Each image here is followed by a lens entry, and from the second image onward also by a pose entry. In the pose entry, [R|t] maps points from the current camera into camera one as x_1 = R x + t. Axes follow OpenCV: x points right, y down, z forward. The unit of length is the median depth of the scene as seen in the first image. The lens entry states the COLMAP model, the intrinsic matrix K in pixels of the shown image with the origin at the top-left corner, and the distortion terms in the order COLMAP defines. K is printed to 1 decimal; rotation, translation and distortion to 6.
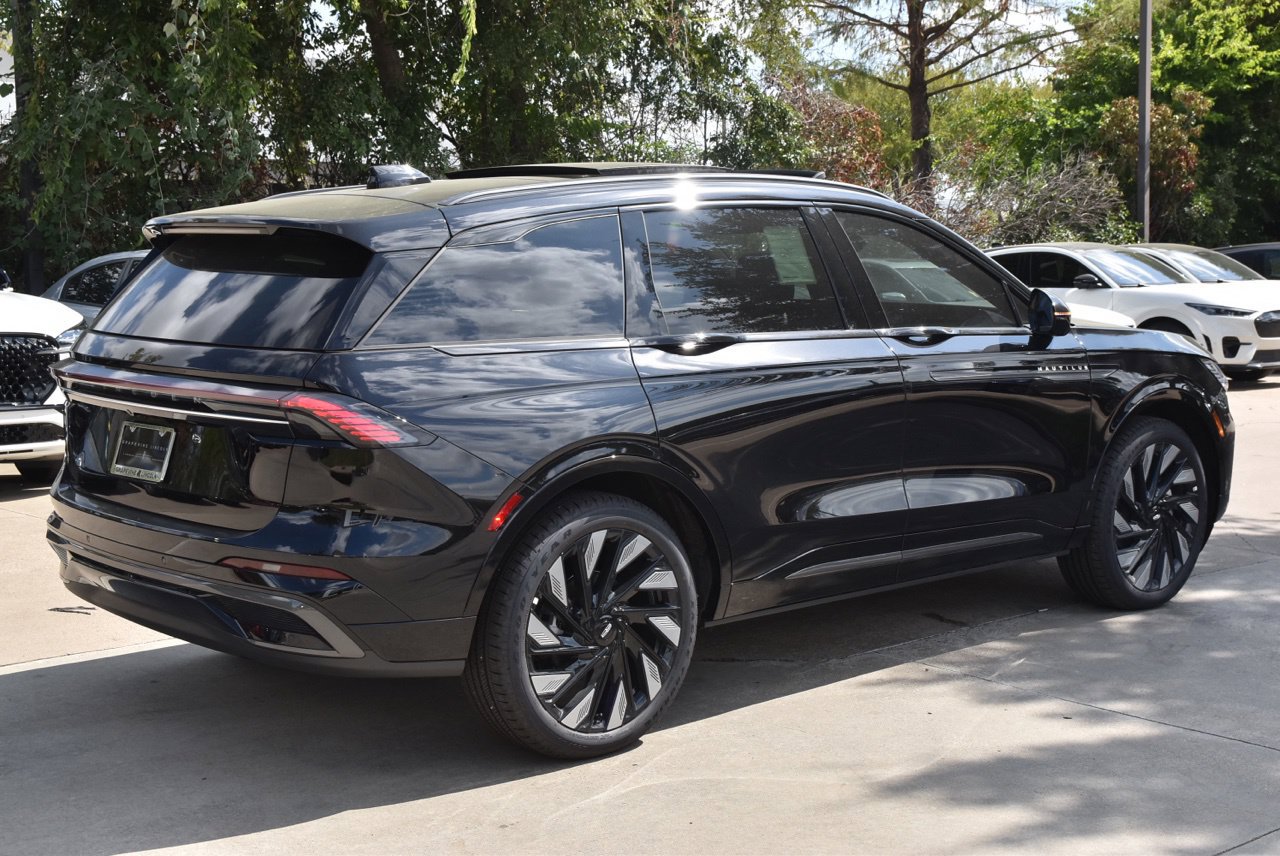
lens RADIAL K [[1808.8, 0, 642.0], [0, 1808.8, 451.1], [0, 0, 1]] dist [0.043465, 0.134752]
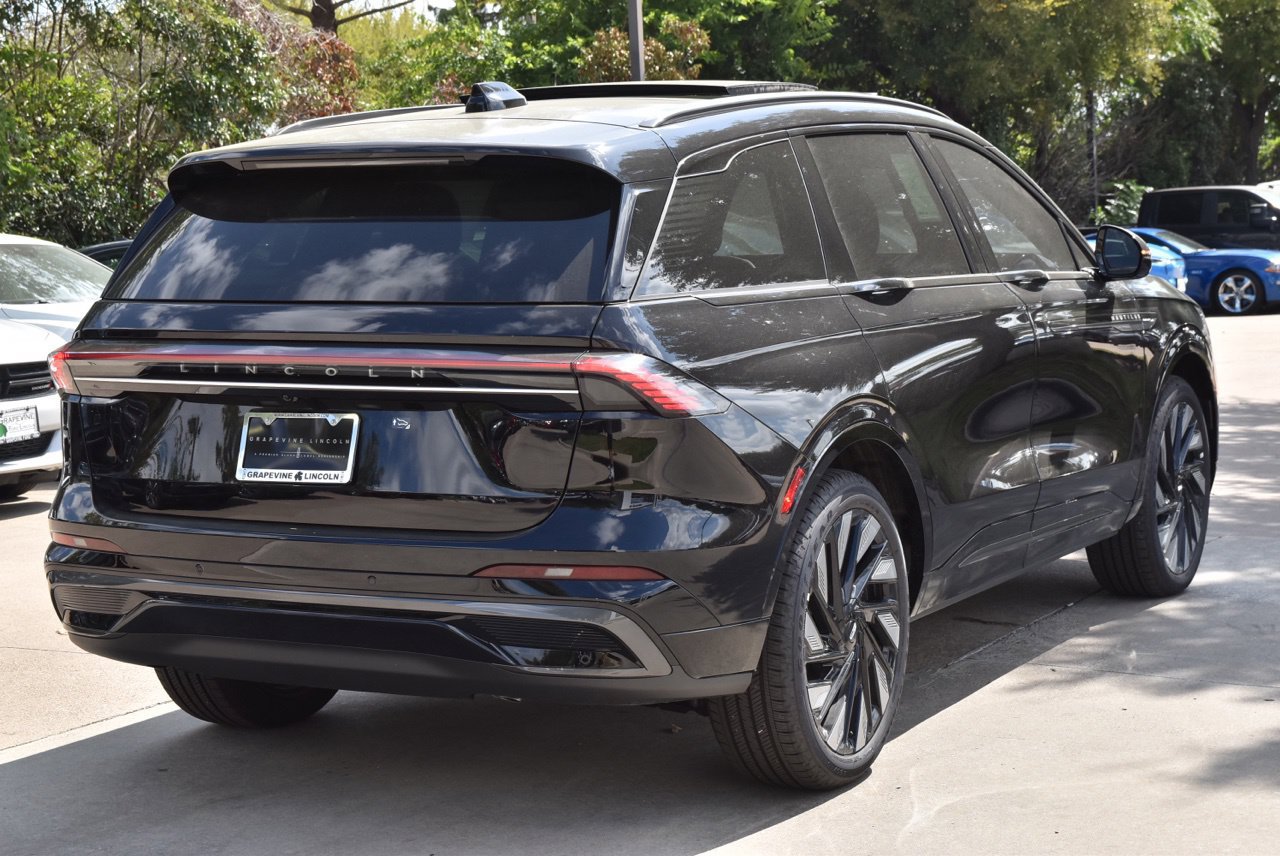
lens RADIAL K [[2458.4, 0, 656.3], [0, 2458.4, 429.3], [0, 0, 1]] dist [0.222076, 0.148246]
pose [[0.935187, -0.051674, 0.350365, -0.448067], [0.063622, 0.997717, -0.022670, 0.023223], [-0.348394, 0.043492, 0.936339, -0.036485]]
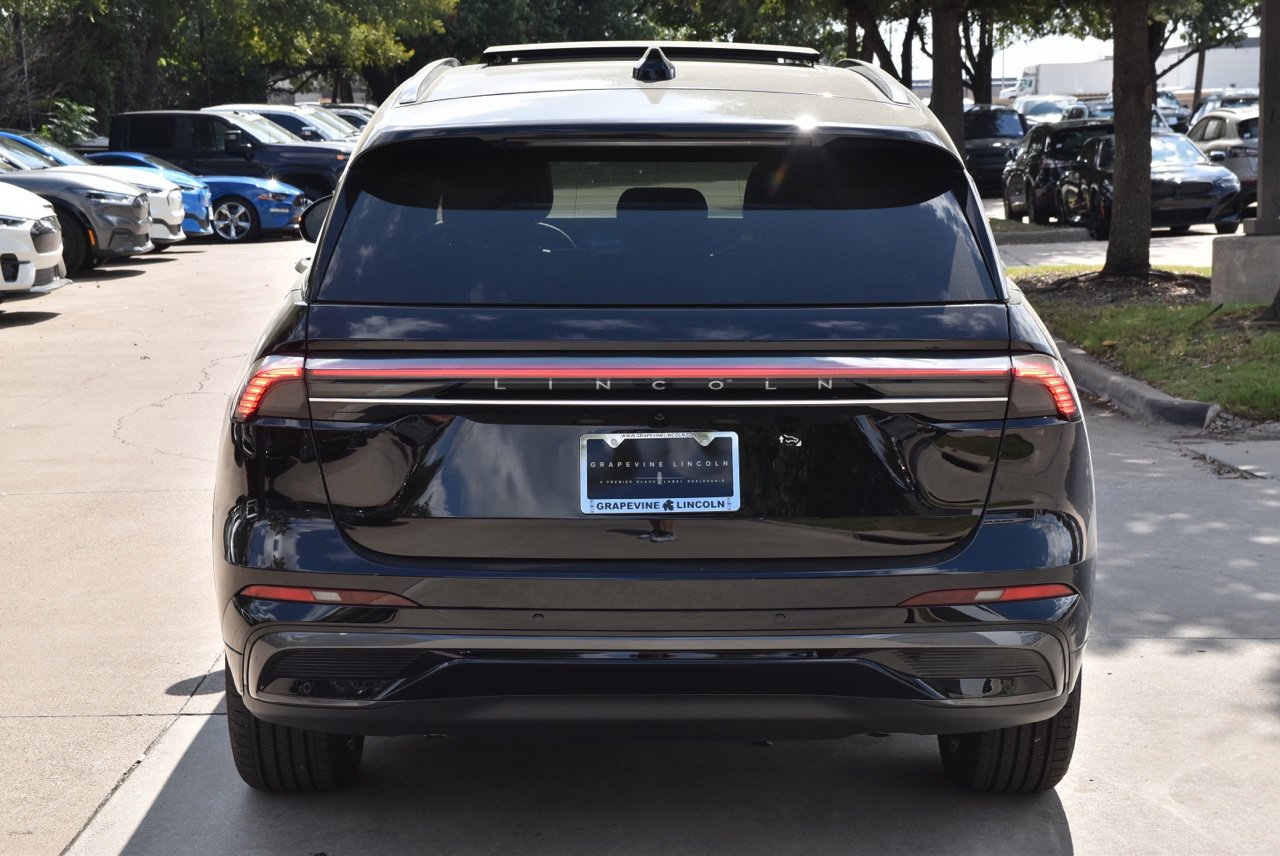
lens RADIAL K [[2458.4, 0, 656.3], [0, 2458.4, 429.3], [0, 0, 1]] dist [0.222076, 0.148246]
pose [[0.650839, -0.101795, 0.752360, -0.862548], [0.094883, 0.994107, 0.052424, -0.057388], [-0.753263, 0.037267, 0.656663, 0.356557]]
